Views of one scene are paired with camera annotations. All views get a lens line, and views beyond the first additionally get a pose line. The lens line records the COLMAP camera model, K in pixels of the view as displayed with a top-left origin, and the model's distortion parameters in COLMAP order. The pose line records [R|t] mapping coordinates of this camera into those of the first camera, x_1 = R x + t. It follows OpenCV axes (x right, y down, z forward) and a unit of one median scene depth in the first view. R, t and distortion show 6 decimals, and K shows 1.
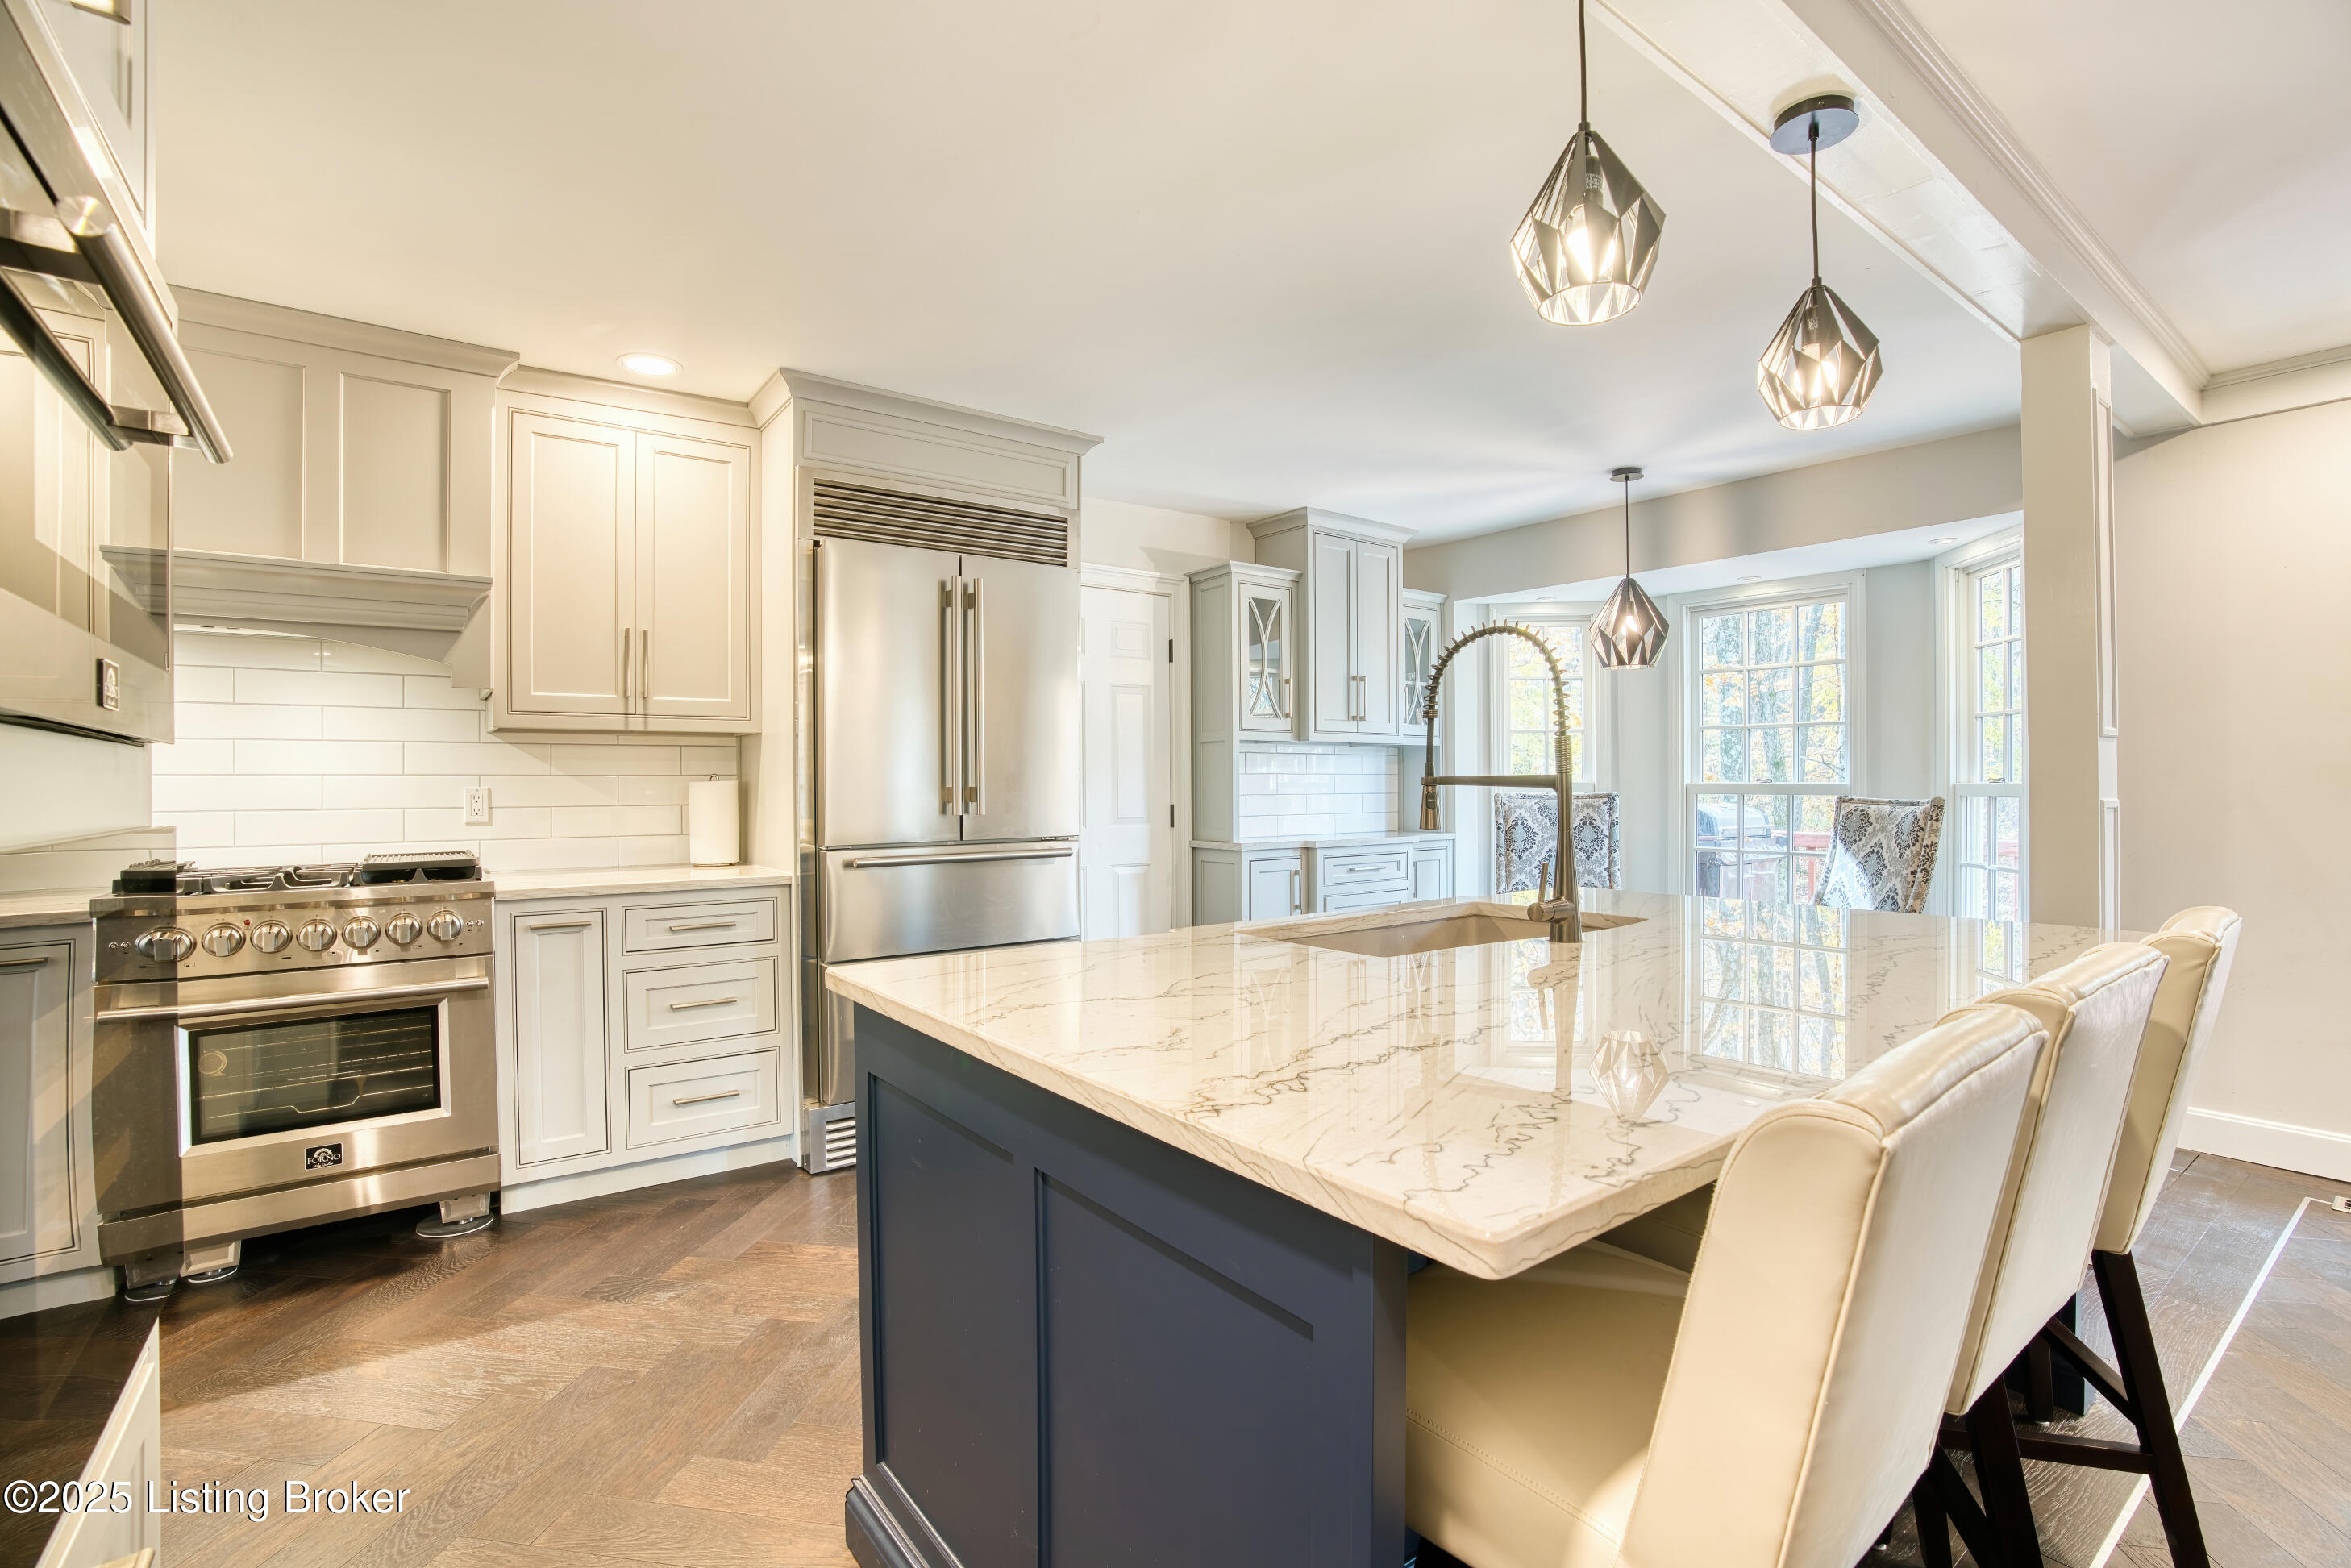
lens RADIAL K [[1076.6, 0, 1175.5], [0, 1076.6, 784.0], [0, 0, 1]] dist [-0.041134, 0.000406]
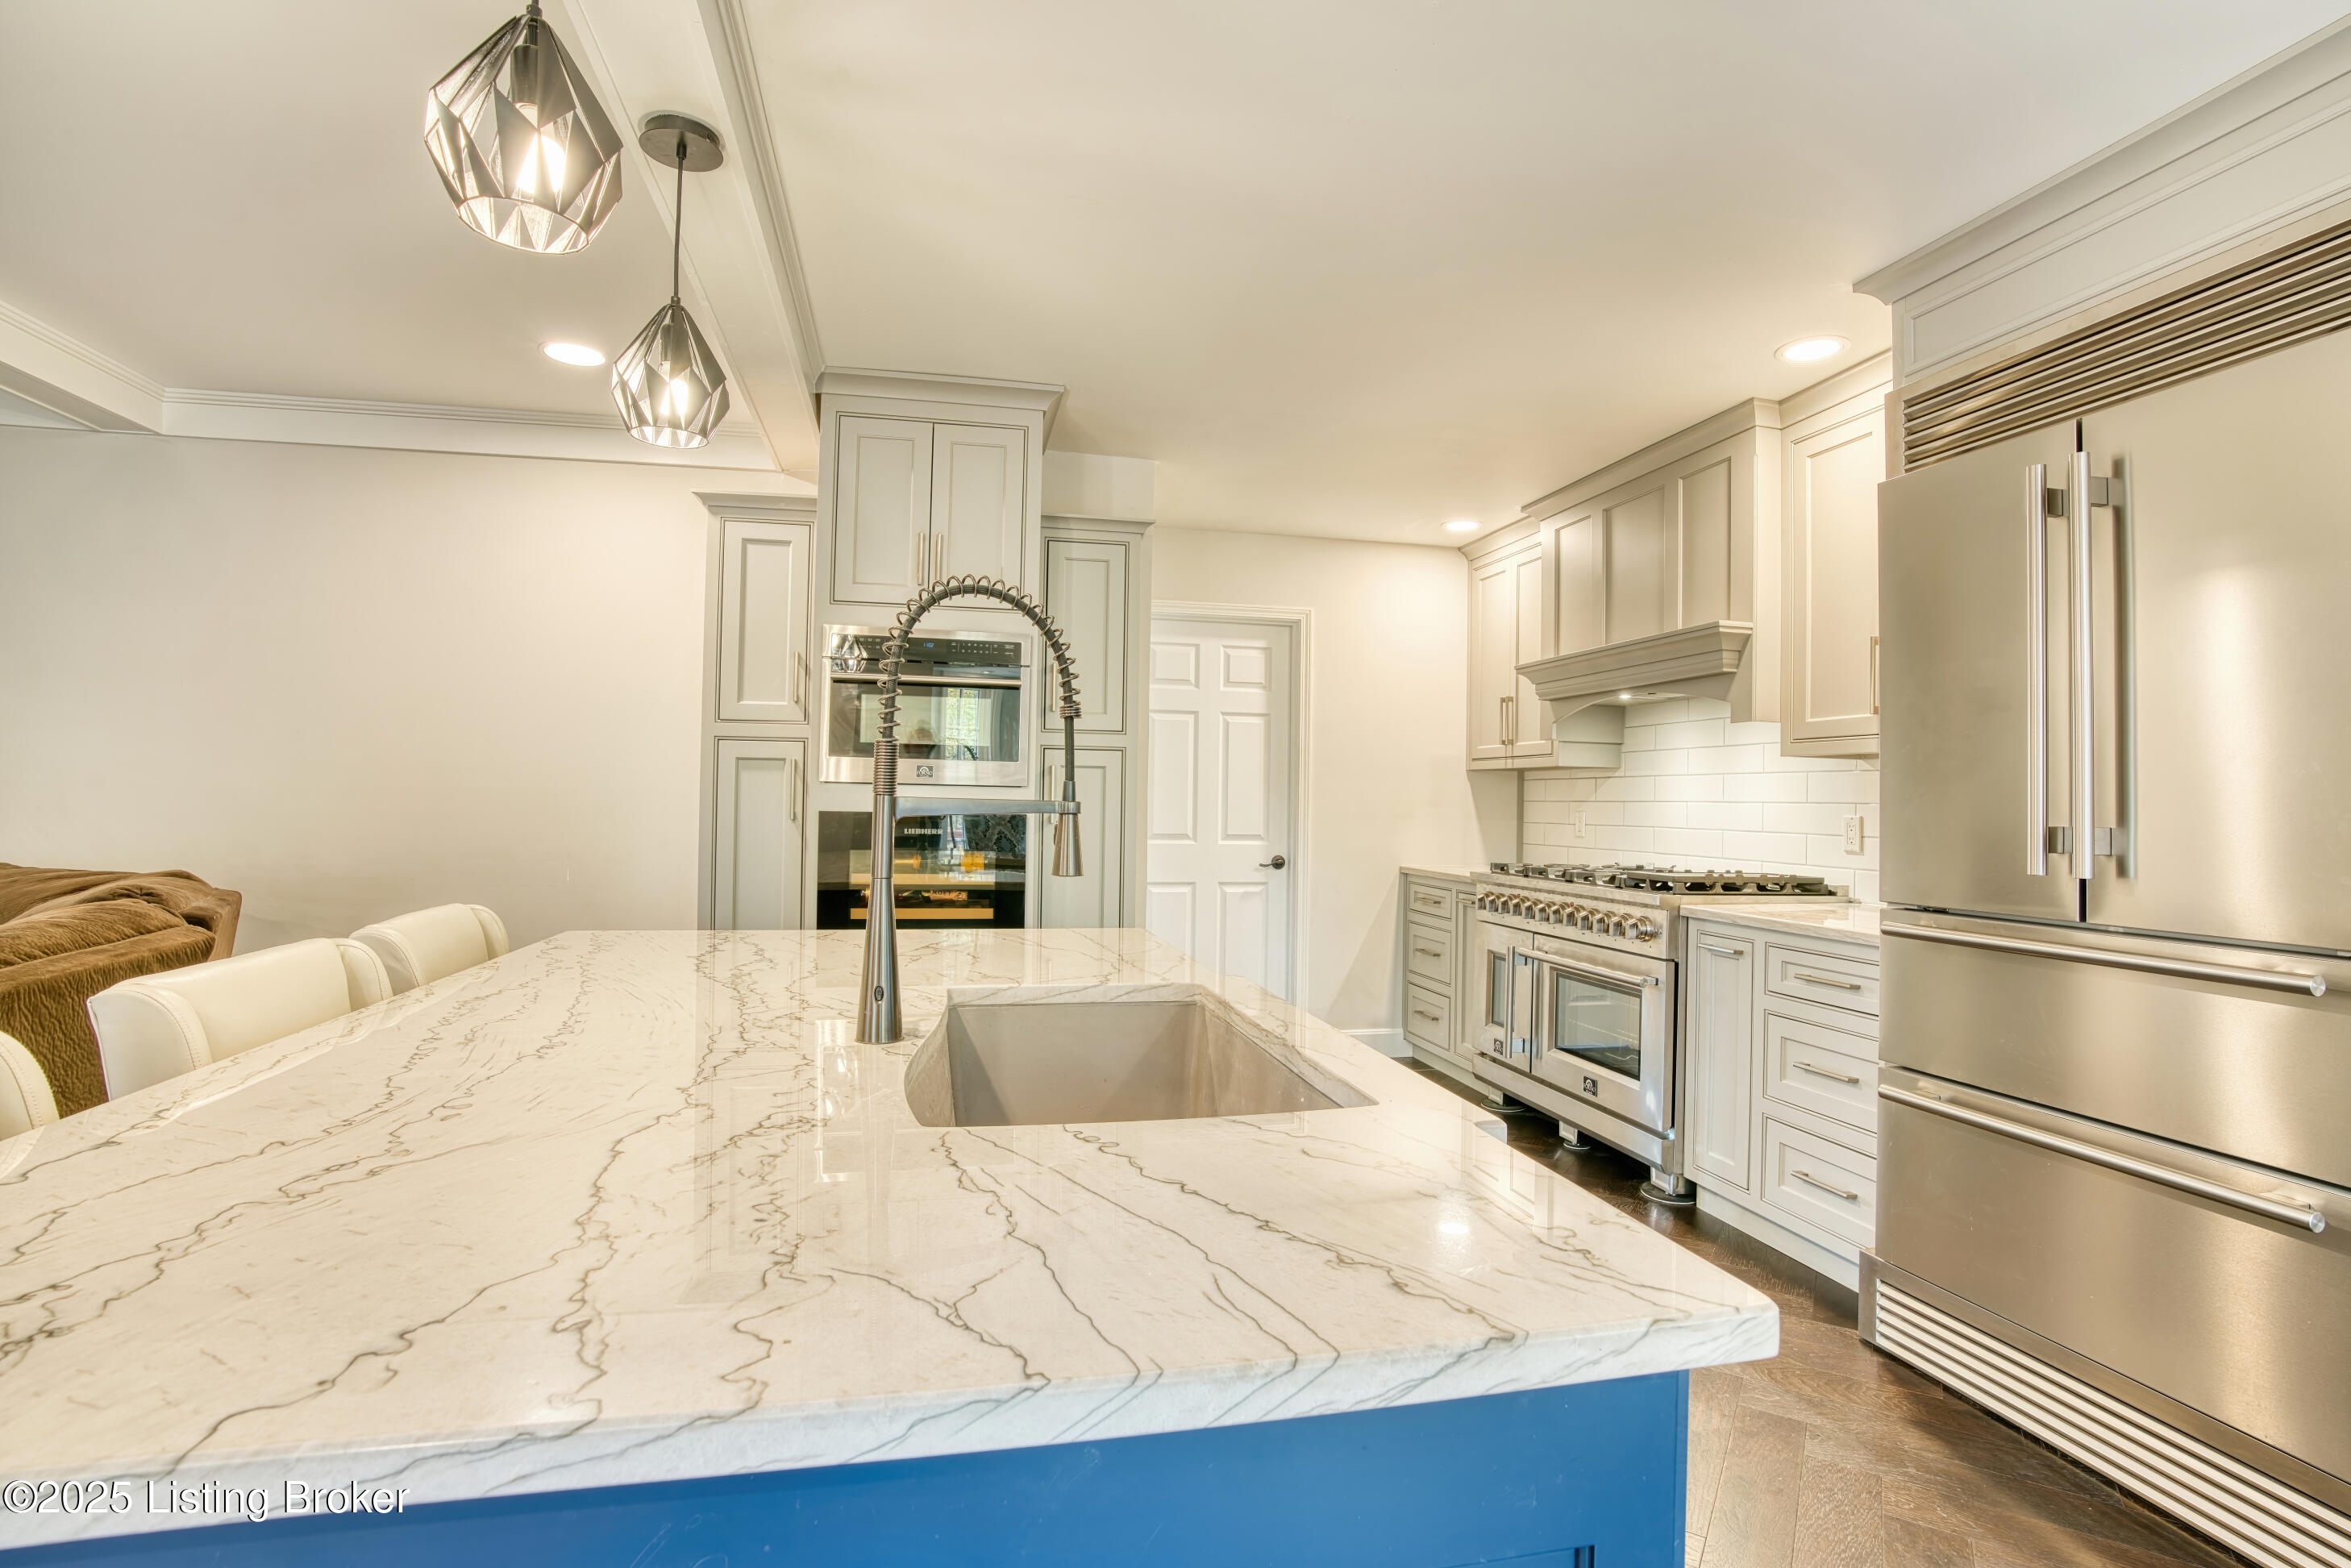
lens RADIAL K [[1118.2, 0, 1175.5], [0, 1118.2, 784.0], [0, 0, 1]] dist [-0.077297, 0.041654]
pose [[-0.409651, -0.014931, -0.912120, 0.541622], [-0.015643, 0.999834, -0.009341, -0.007041], [0.912108, 0.010442, -0.409817, 0.847088]]
